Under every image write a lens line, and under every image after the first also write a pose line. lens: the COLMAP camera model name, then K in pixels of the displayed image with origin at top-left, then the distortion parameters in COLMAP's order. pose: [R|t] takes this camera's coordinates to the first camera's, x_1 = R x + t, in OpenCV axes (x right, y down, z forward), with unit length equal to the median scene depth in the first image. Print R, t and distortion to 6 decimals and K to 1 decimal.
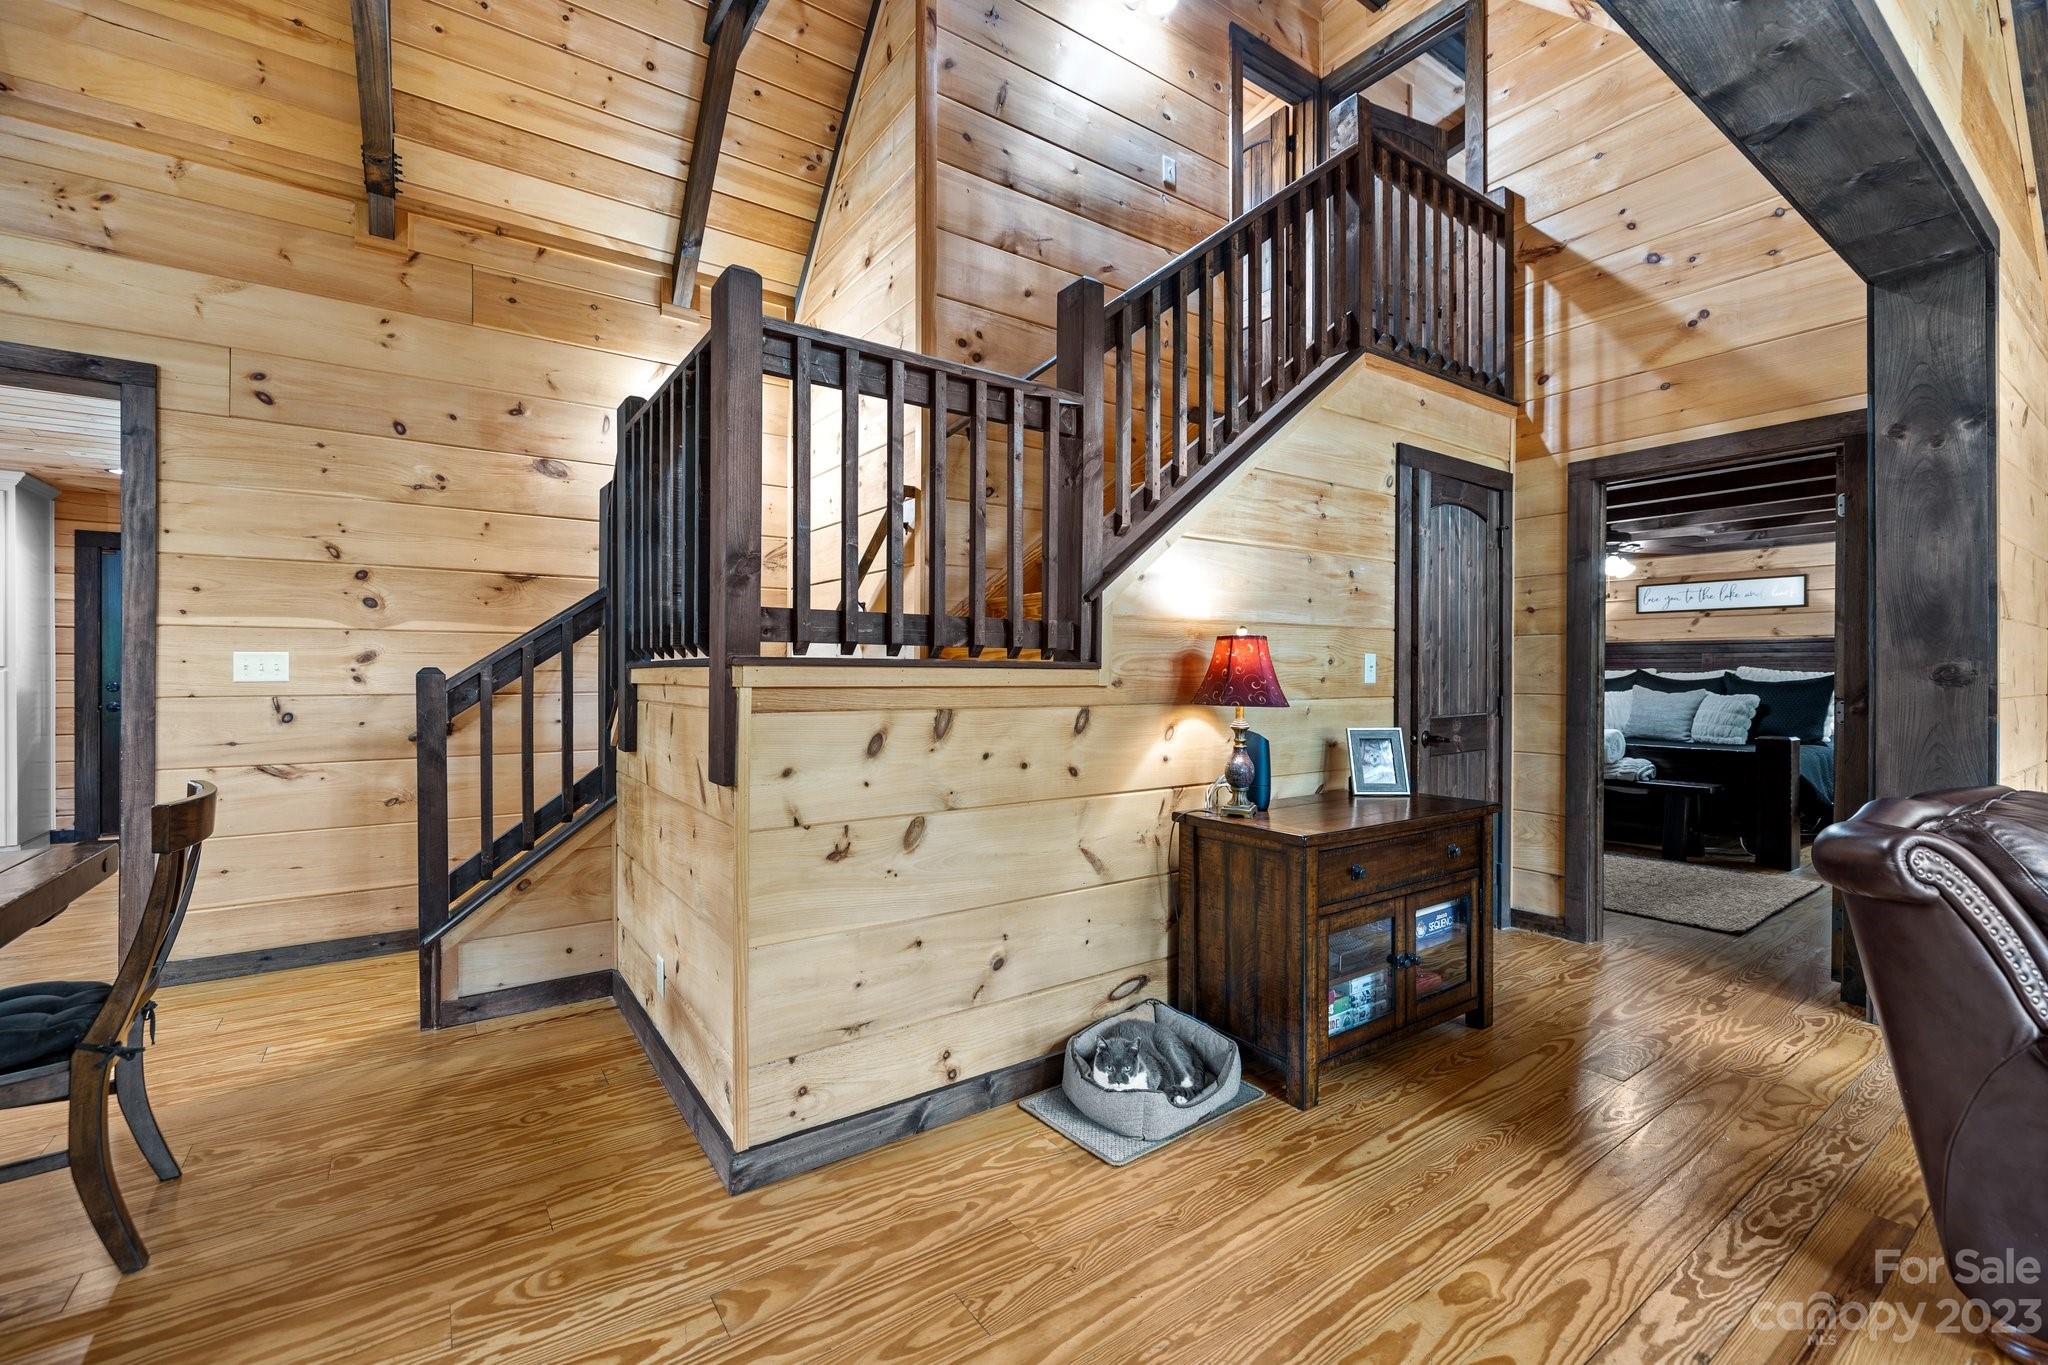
lens RADIAL K [[861.8, 0, 1023.5], [0, 861.8, 676.6], [0, 0, 1]] dist [0.000684, -0.000354]
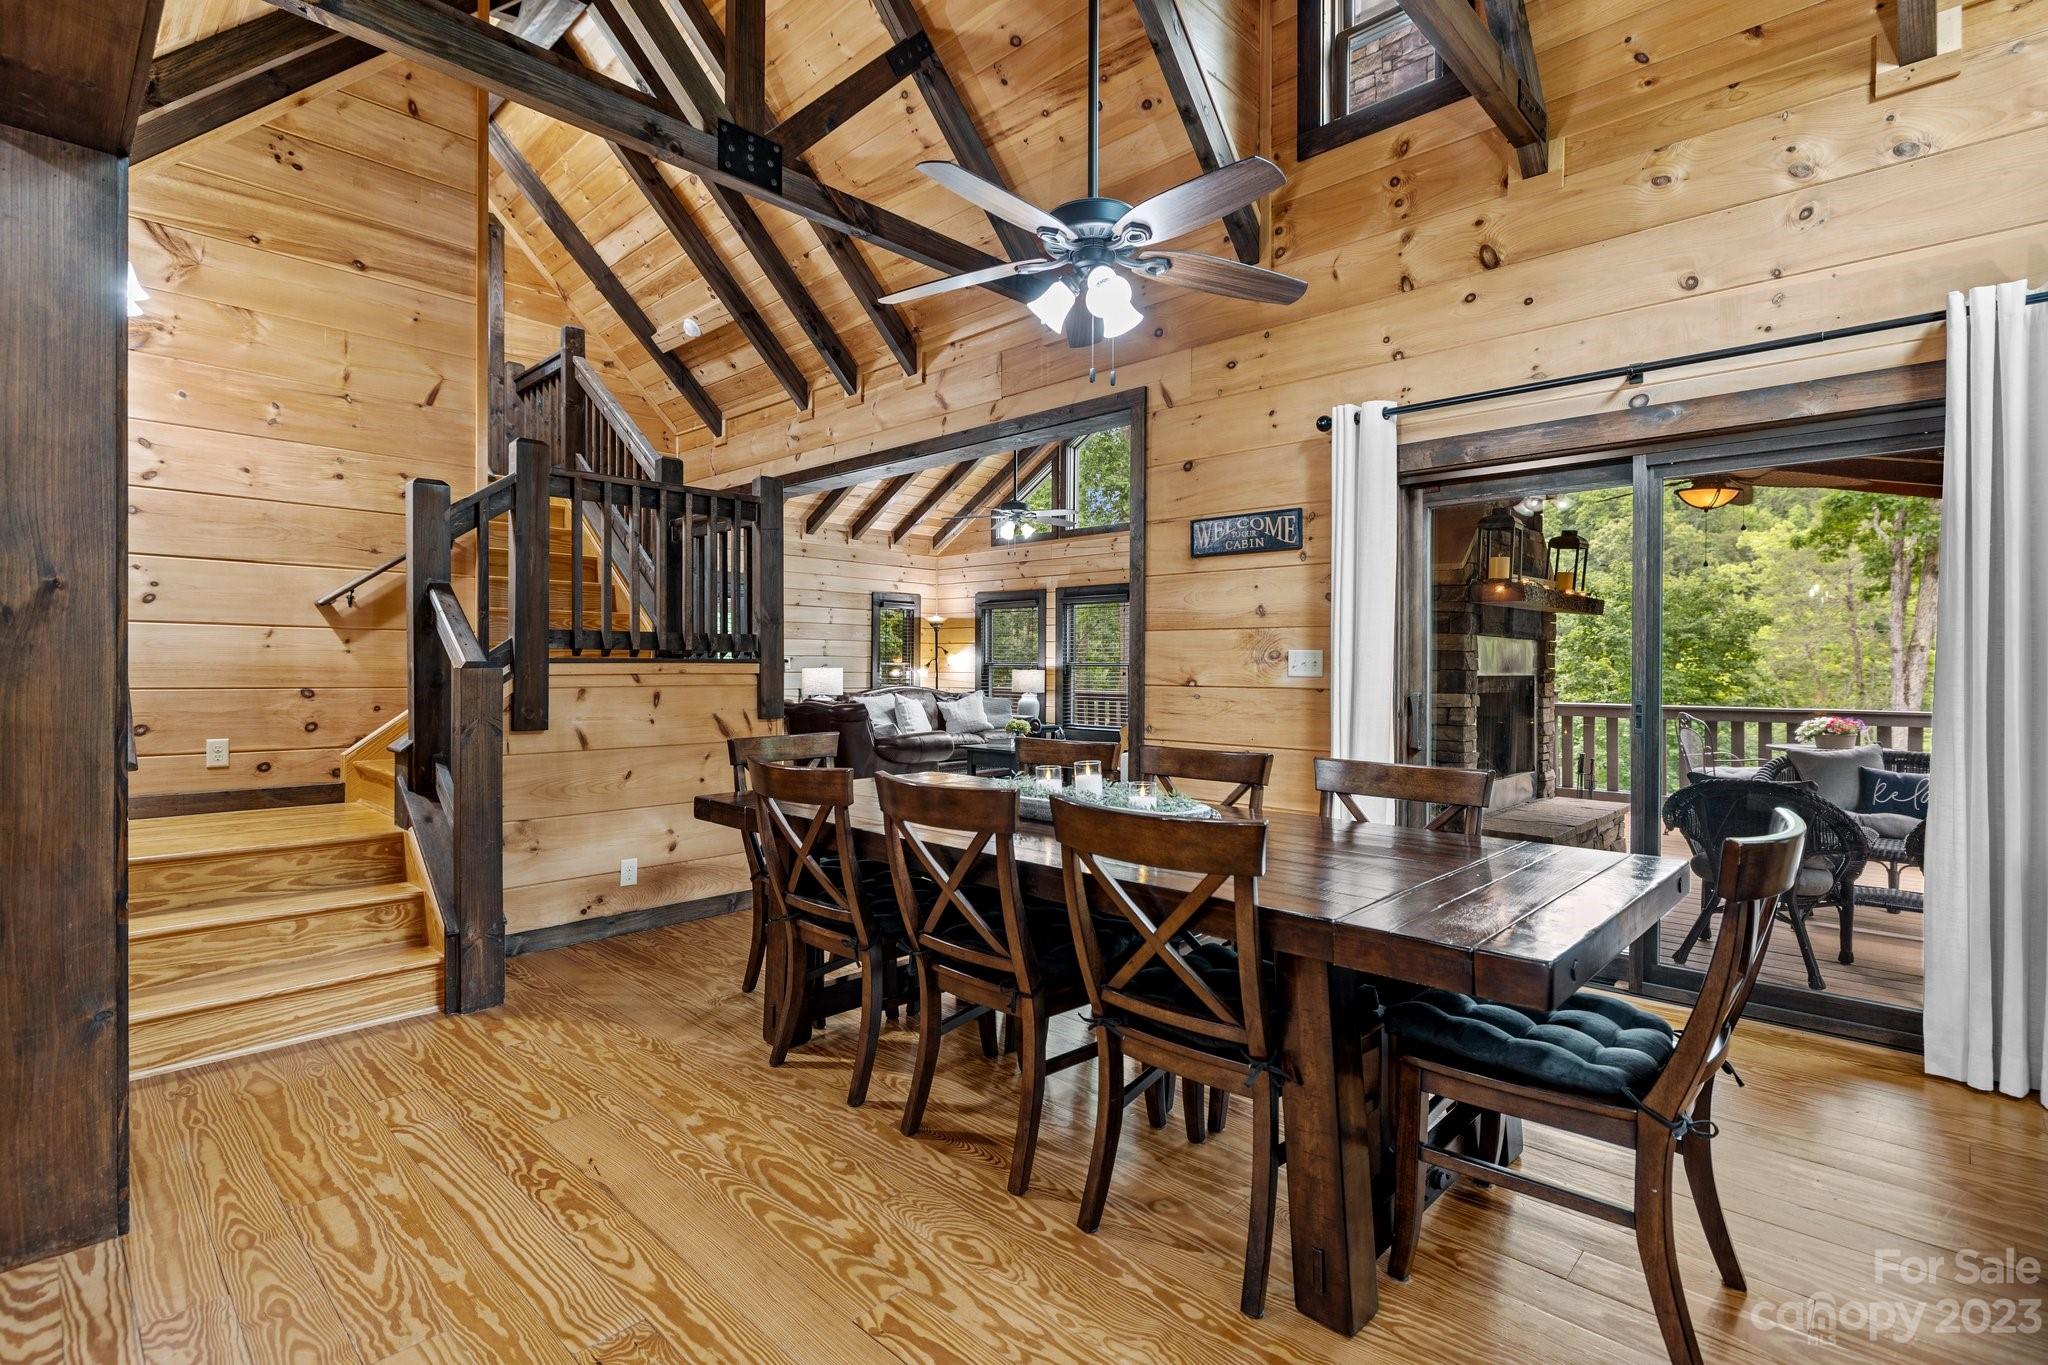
lens RADIAL K [[976.0, 0, 1028.9], [0, 976.0, 676.9], [0, 0, 1]] dist [-0.000987, 0.000141]
pose [[-0.194270, -0.014760, 0.980837, -1.693057], [0.001981, 0.999879, 0.015438, -0.008757], [-0.980946, 0.004942, -0.194217, 0.505774]]
